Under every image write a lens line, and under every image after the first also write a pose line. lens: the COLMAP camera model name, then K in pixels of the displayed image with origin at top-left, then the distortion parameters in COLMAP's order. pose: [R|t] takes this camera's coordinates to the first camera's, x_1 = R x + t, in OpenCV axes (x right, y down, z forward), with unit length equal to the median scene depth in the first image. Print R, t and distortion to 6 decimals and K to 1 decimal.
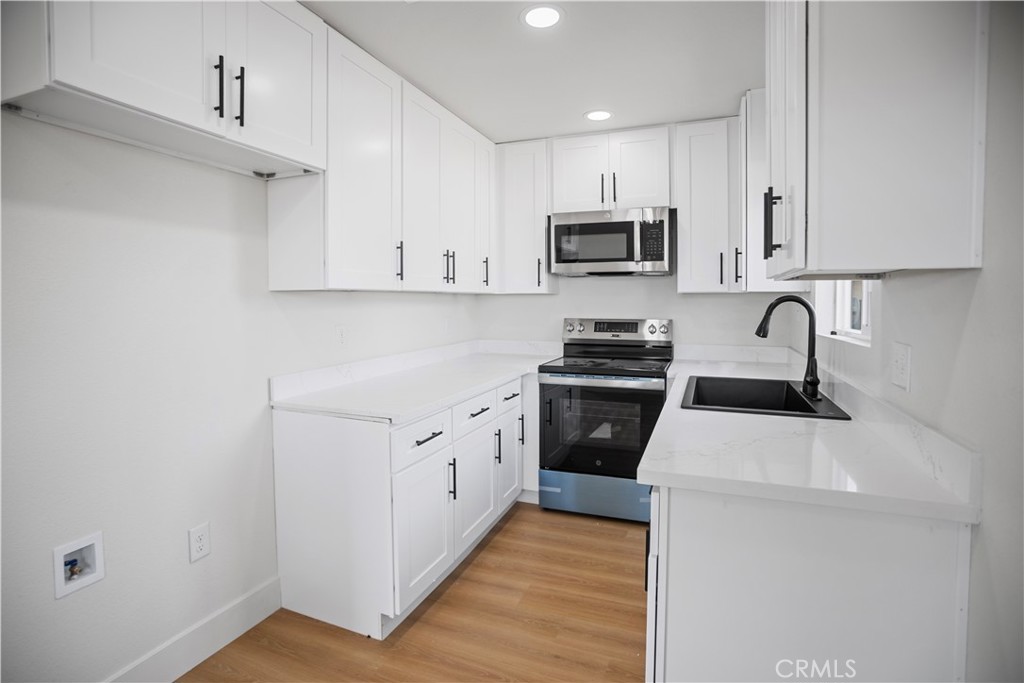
lens RADIAL K [[512.4, 0, 508.0], [0, 512.4, 301.0], [0, 0, 1]] dist [-0.060471, 0.001254]
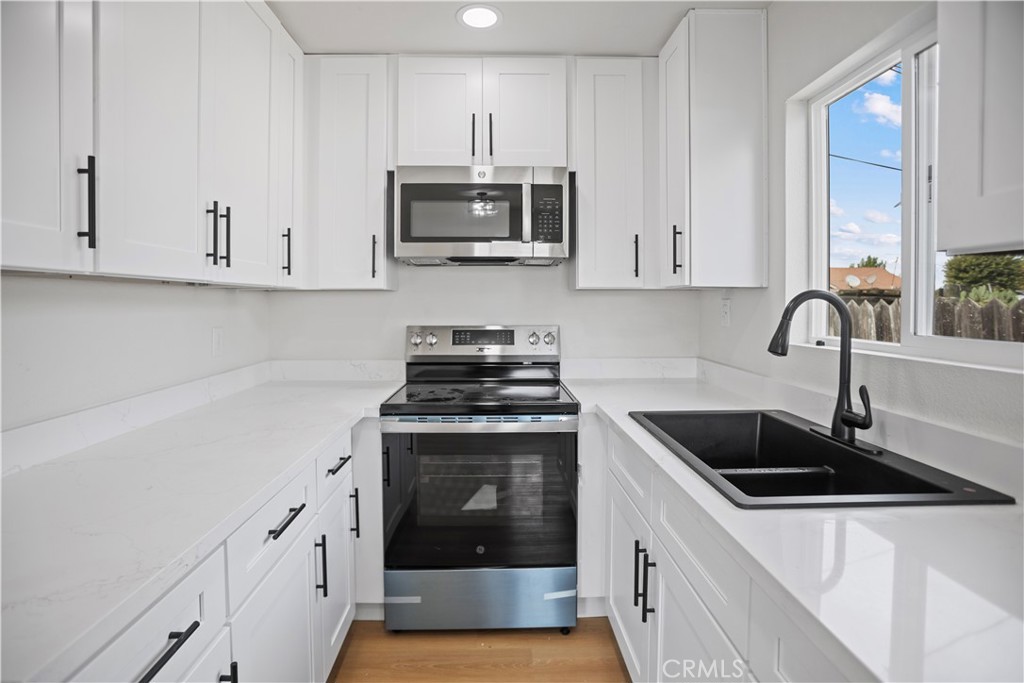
lens RADIAL K [[512.4, 0, 508.0], [0, 512.4, 301.0], [0, 0, 1]] dist [-0.060471, 0.001254]
pose [[0.921701, 0.000485, 0.387900, -0.036841], [0.001122, 0.999992, -0.003918, 0.003903], [-0.387899, 0.004046, 0.921693, 0.372390]]
